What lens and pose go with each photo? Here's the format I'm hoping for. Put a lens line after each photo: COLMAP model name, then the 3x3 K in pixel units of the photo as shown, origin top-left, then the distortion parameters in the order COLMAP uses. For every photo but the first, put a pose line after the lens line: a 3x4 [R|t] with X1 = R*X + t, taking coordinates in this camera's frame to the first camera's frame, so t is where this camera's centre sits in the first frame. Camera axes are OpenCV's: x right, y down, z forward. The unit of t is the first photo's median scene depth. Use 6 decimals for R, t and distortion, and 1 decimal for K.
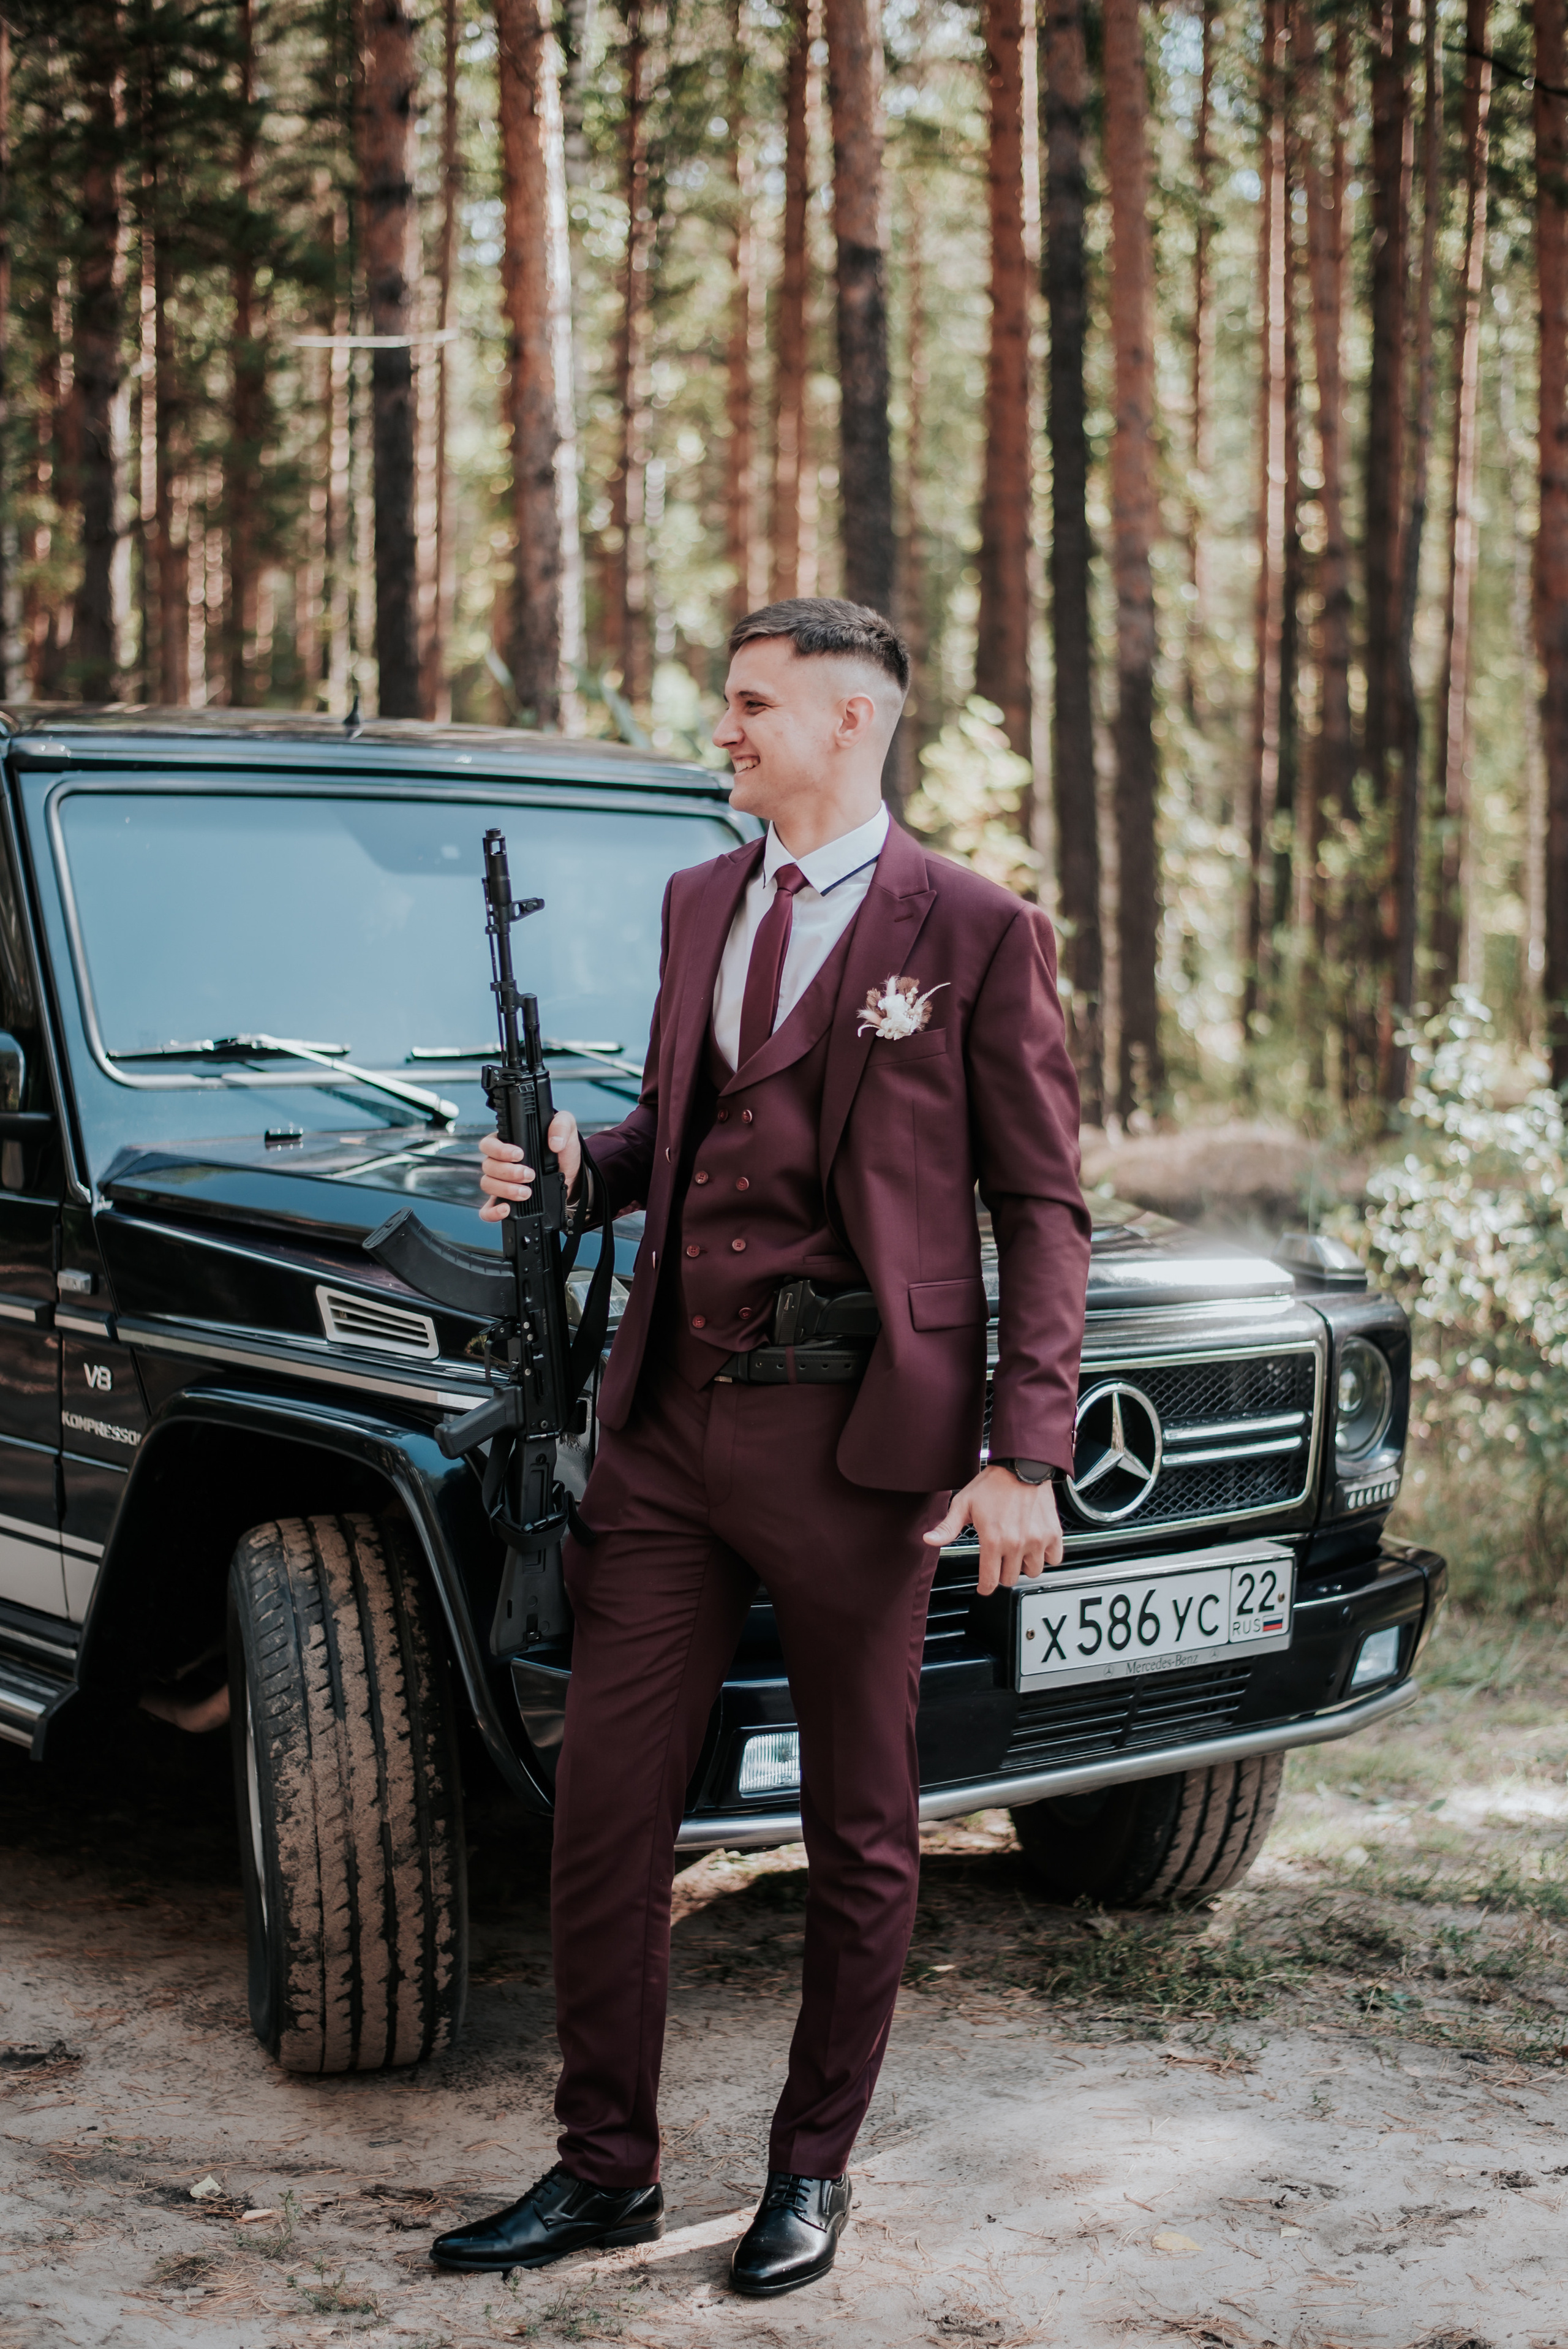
lens RADIAL K [[3492.1, 0, 818.2], [0, 3492.1, 1207.5], [0, 0, 1]] dist [-0.094383, 0.057753]
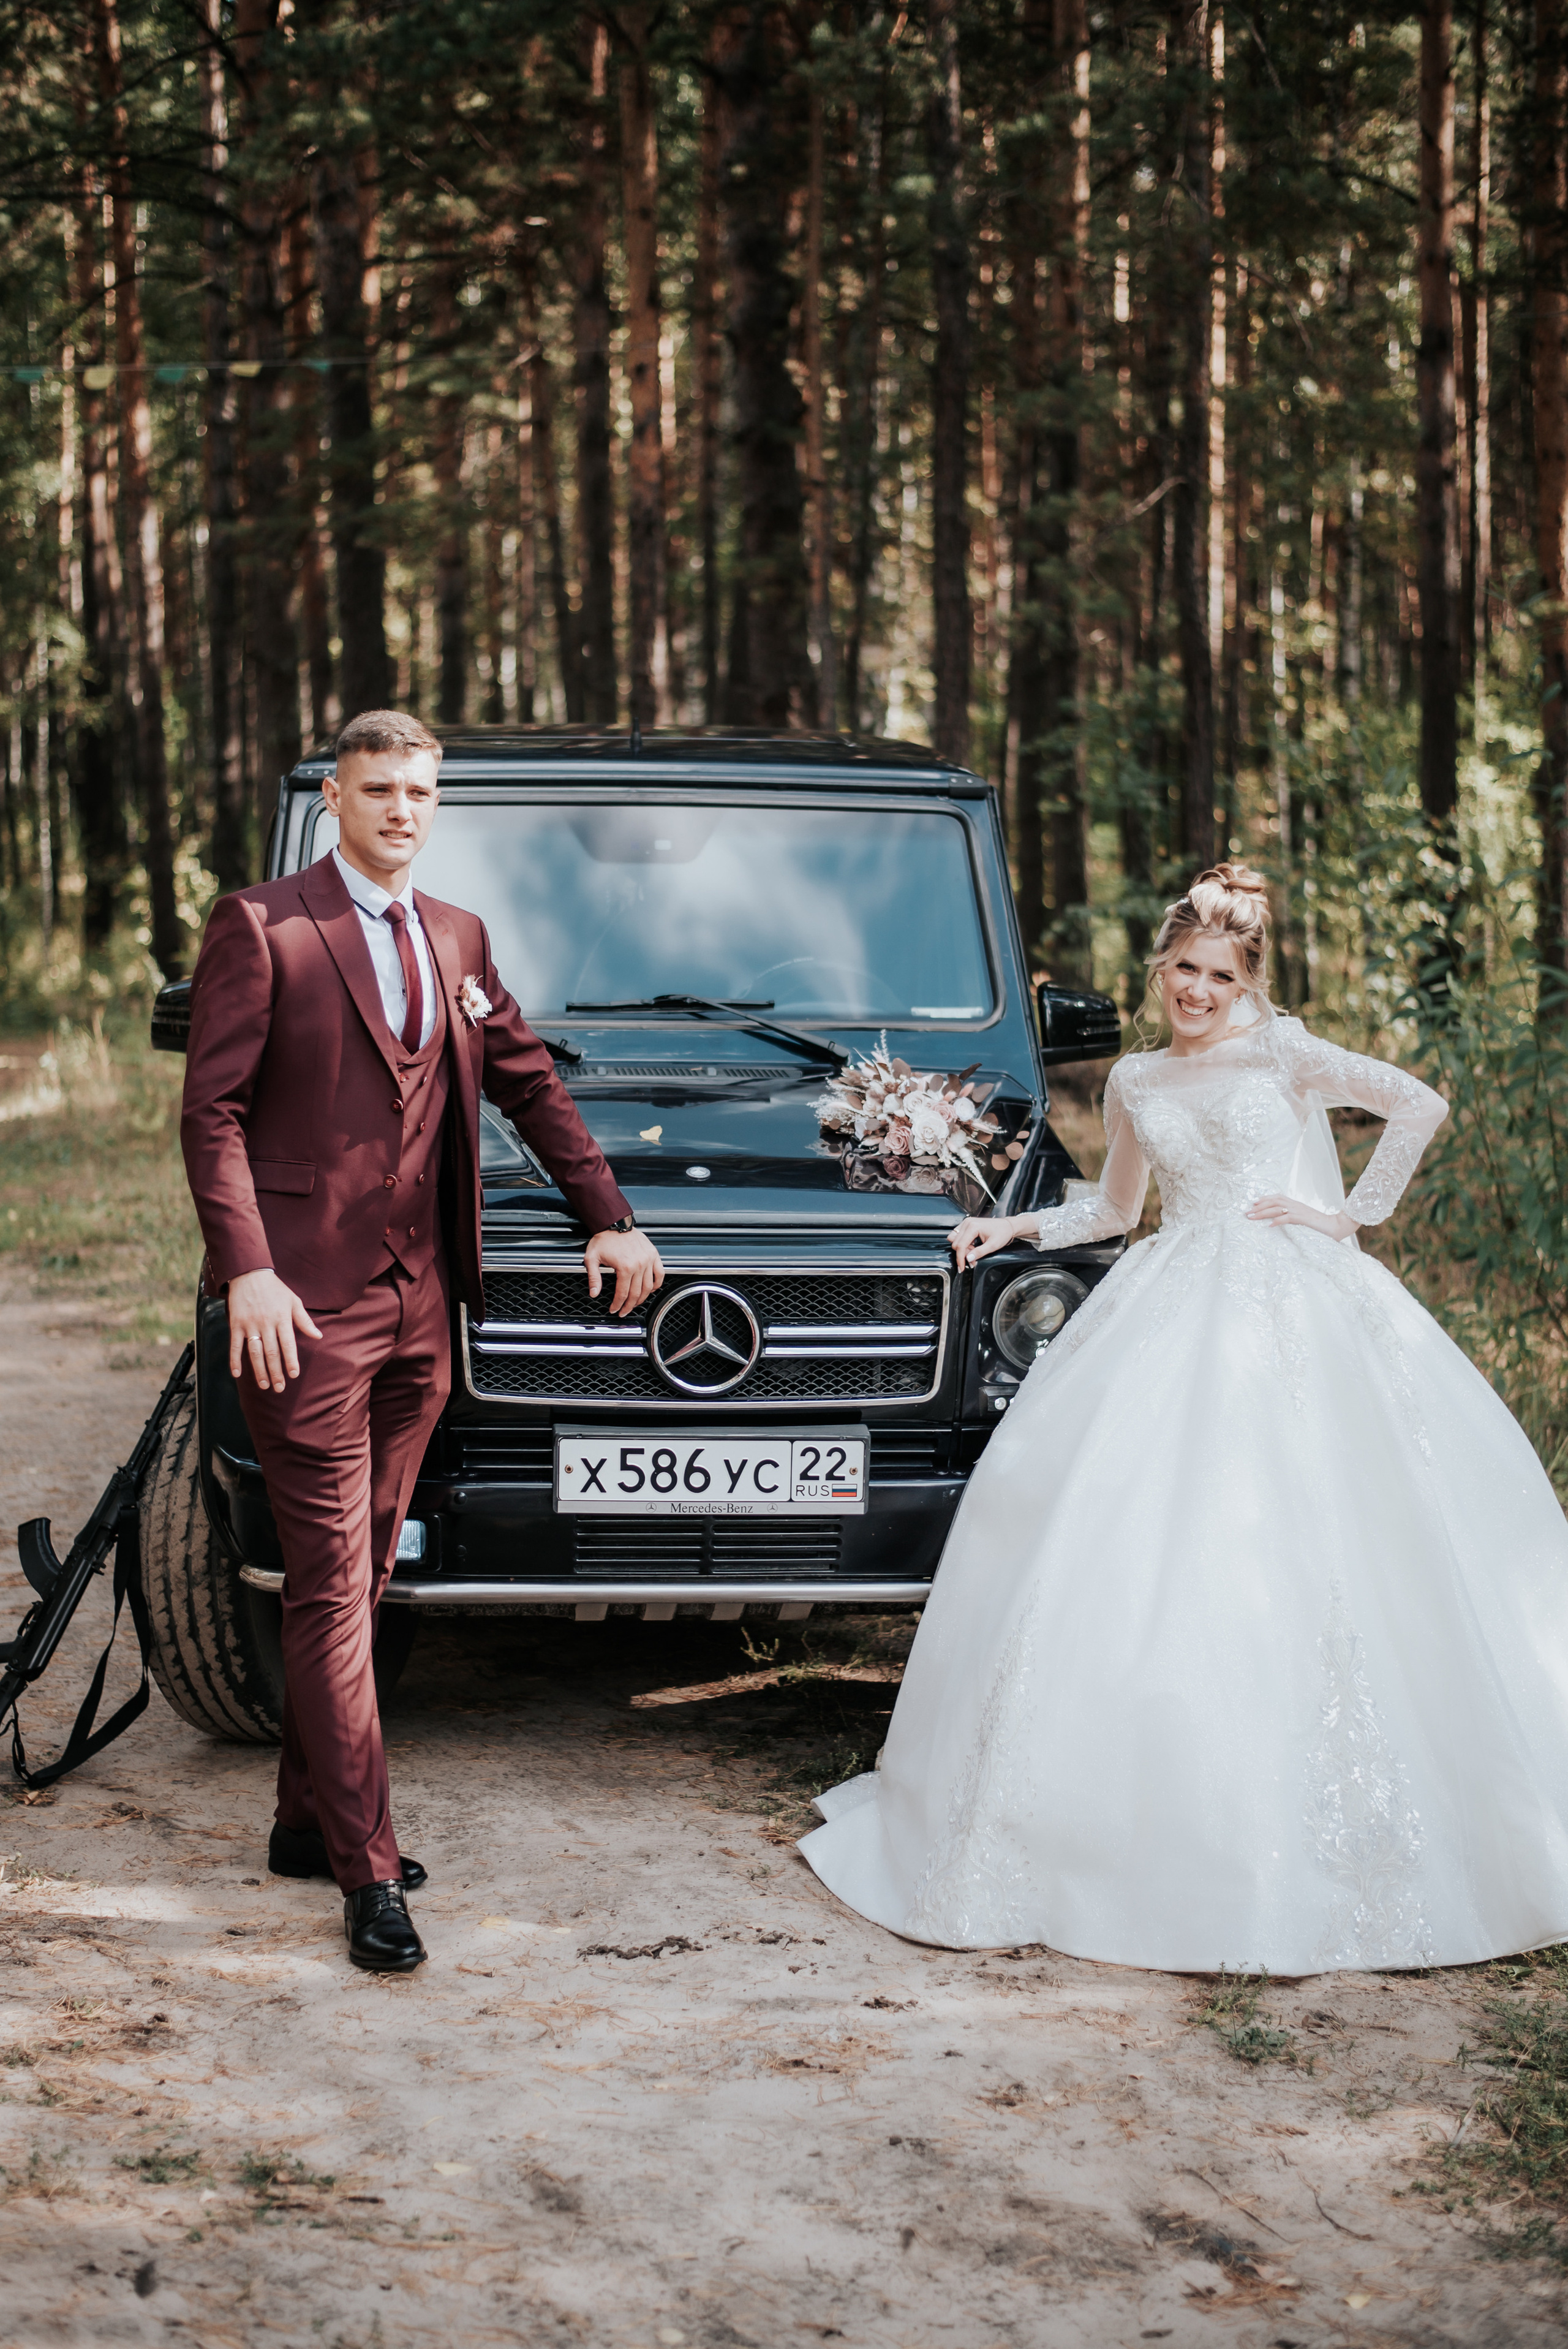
lens RADIAL K [[3492.1, 0, 818.2], [0, 3492.1, 1207.5], [0, 0, 1]] dist [-0.094383, 0.057753]
pose [[0.832411, 0.059829, -0.550920, 0.844850], [-0.045499, 0.998177, 0.039655, -0.030744], [0.552288, -0.007943, 0.833615, -0.032844]]
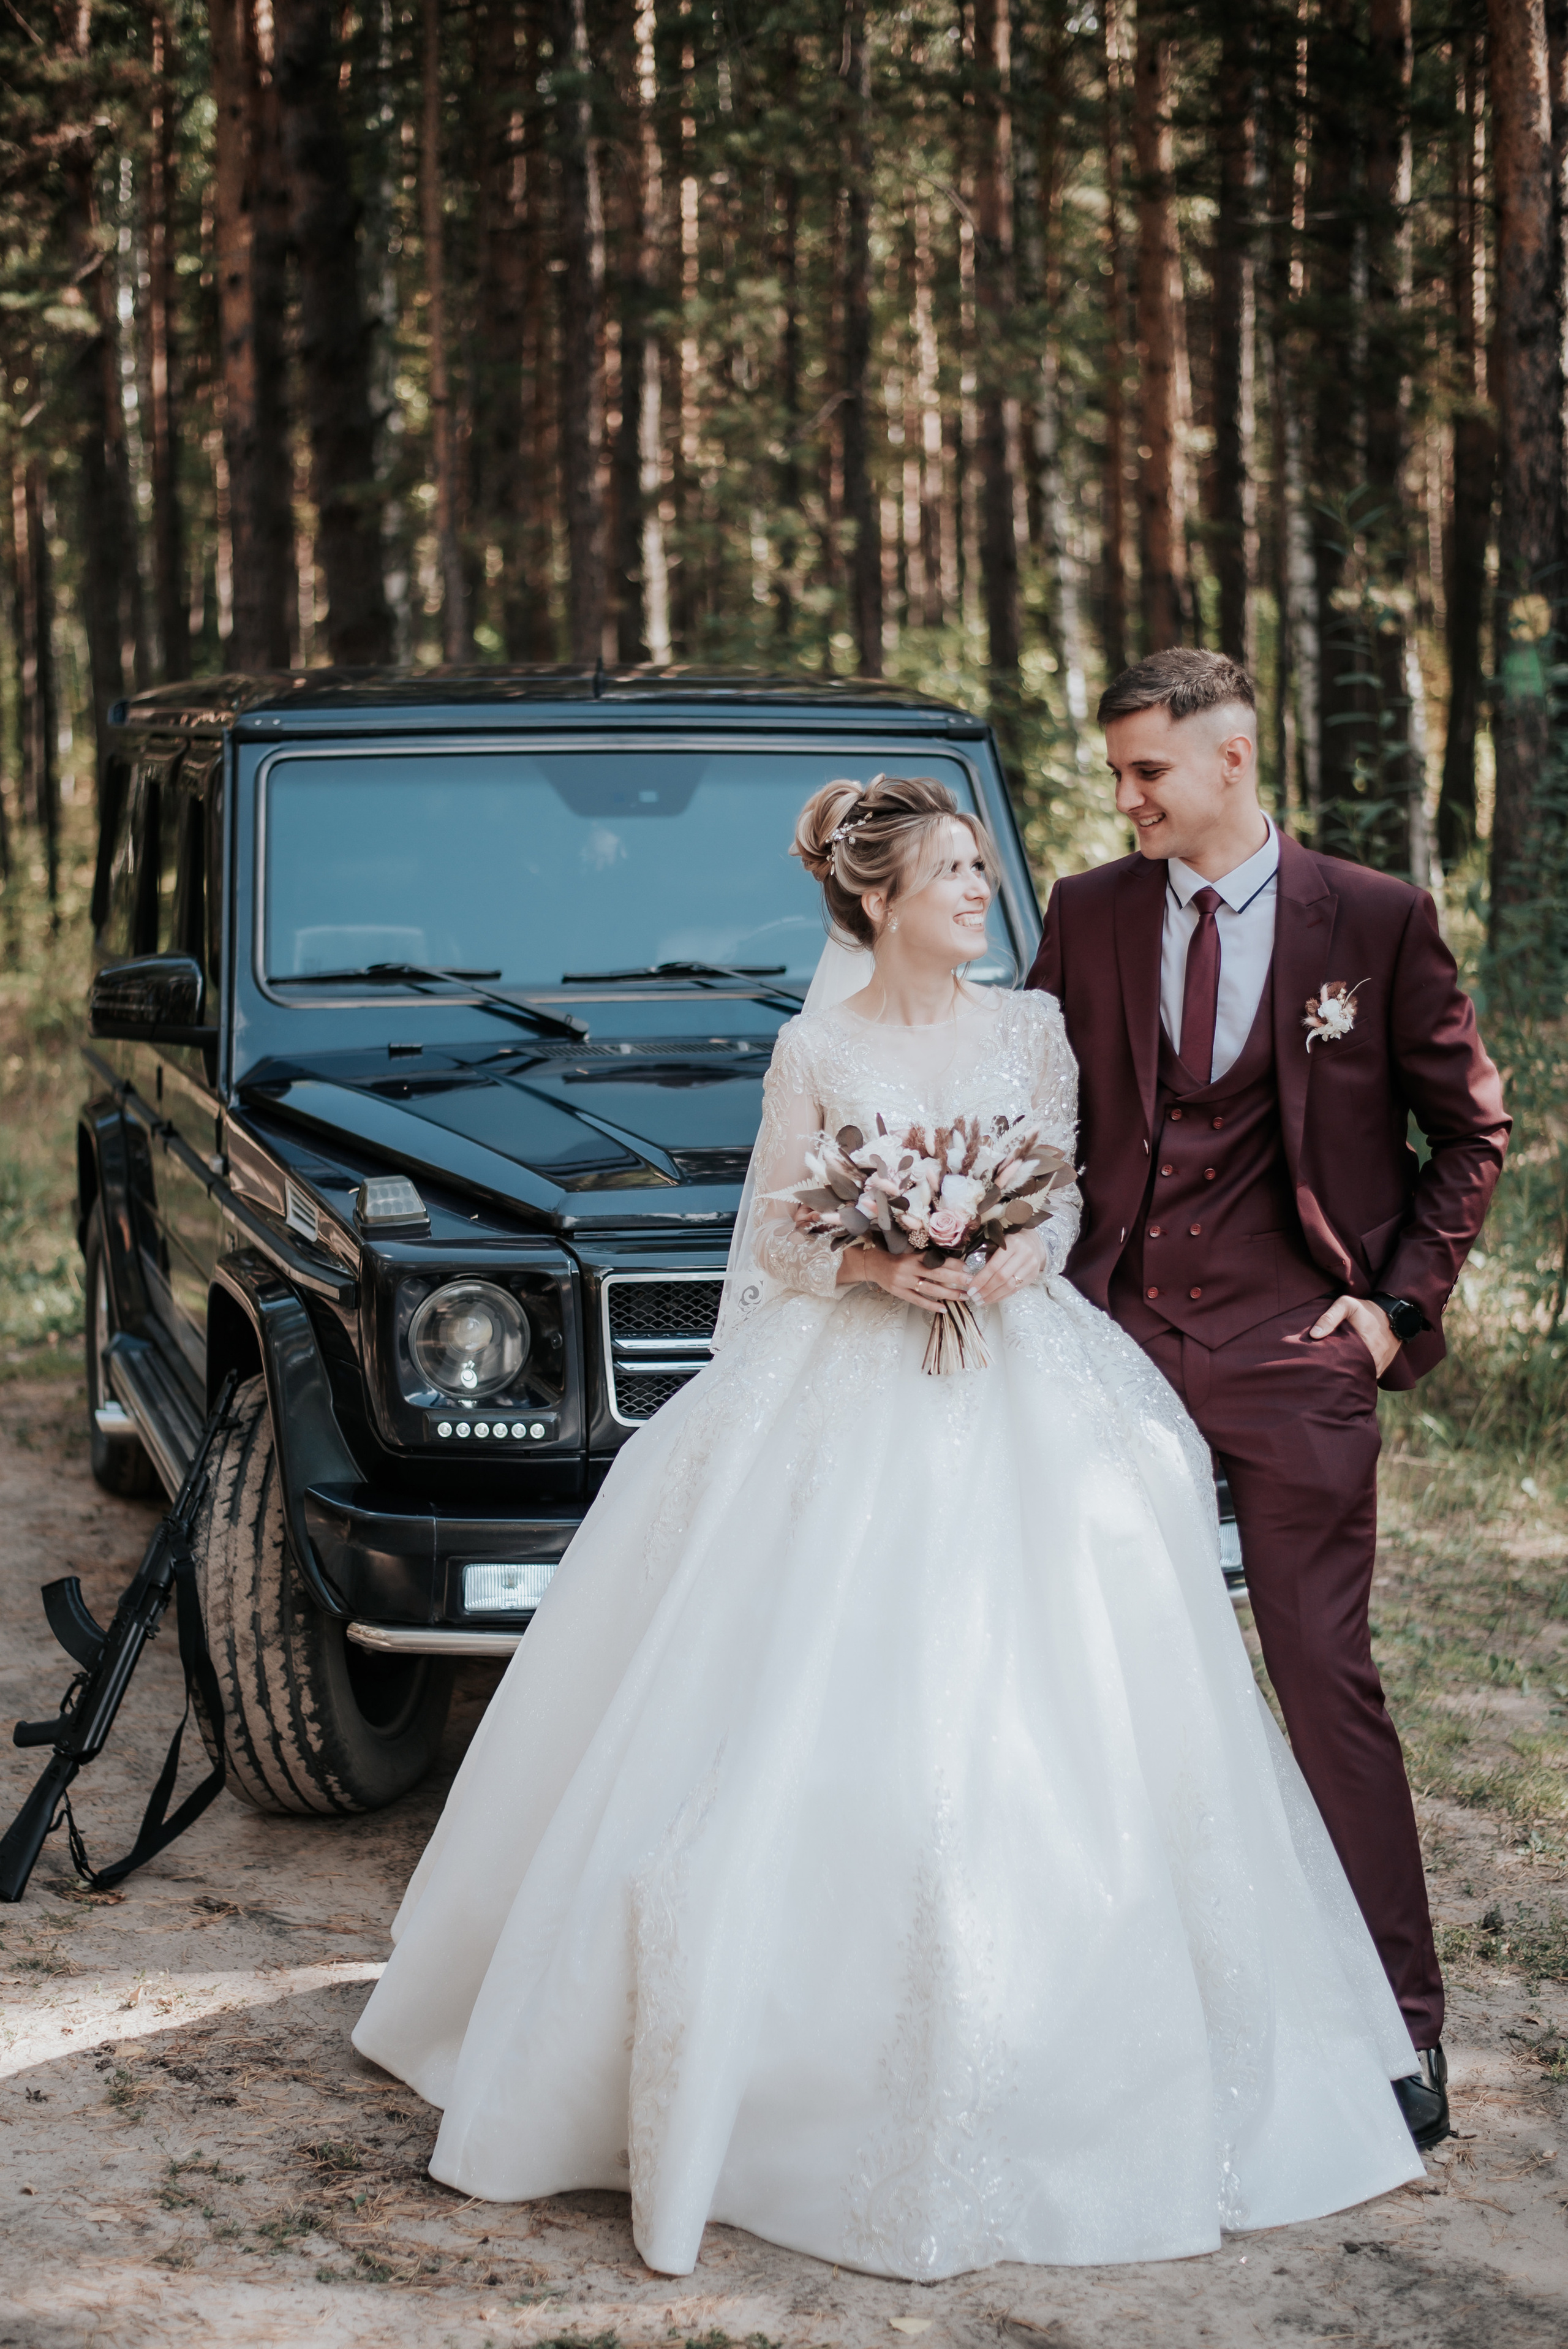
lens RADIAL K [[3591.0, 0, 752.8], [0, 3591.0, 1255.2], [0, 0, 1]] dist [-0.089054, 0.004042]
pose [[0.901111, 0.044560, -0.431294, 0.577509], [-0.018374, 0.997736, 0.064694, -0.037056], [0.433200, -0.050372, 0.899889, -0.073275]]
